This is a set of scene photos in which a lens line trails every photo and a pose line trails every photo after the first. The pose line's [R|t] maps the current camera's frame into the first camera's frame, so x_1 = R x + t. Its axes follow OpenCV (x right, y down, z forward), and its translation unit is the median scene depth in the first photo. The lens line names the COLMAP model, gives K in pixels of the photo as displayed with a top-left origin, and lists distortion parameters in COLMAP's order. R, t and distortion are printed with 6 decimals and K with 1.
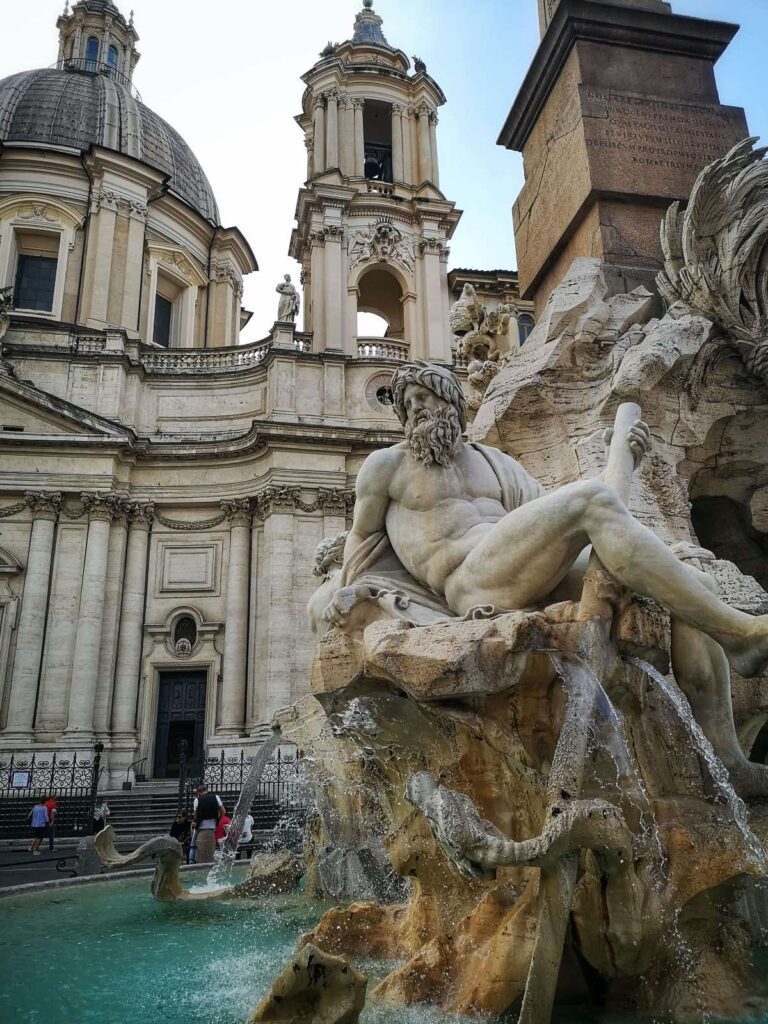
lens RADIAL K [[796.0, 0, 384.0], [0, 796.0, 512.0], [0, 0, 1]] dist [0.073479, -0.081855]
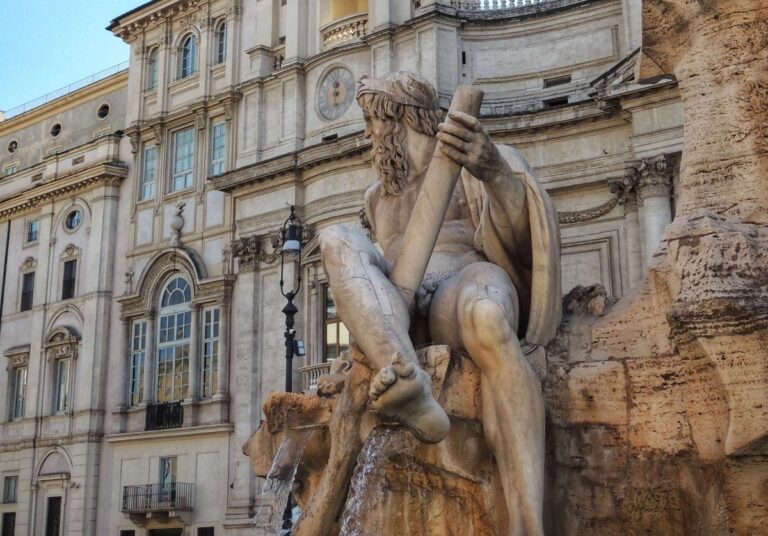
lens RADIAL K [[1352.4, 0, 384.6], [0, 1352.4, 46.9], [0, 0, 1]] dist [-0.026868, -0.154280]
pose [[0.550234, -0.282896, -0.785629, 0.212830], [0.257788, 0.952452, -0.162419, 0.004207], [0.794221, -0.113158, 0.596999, 0.024311]]
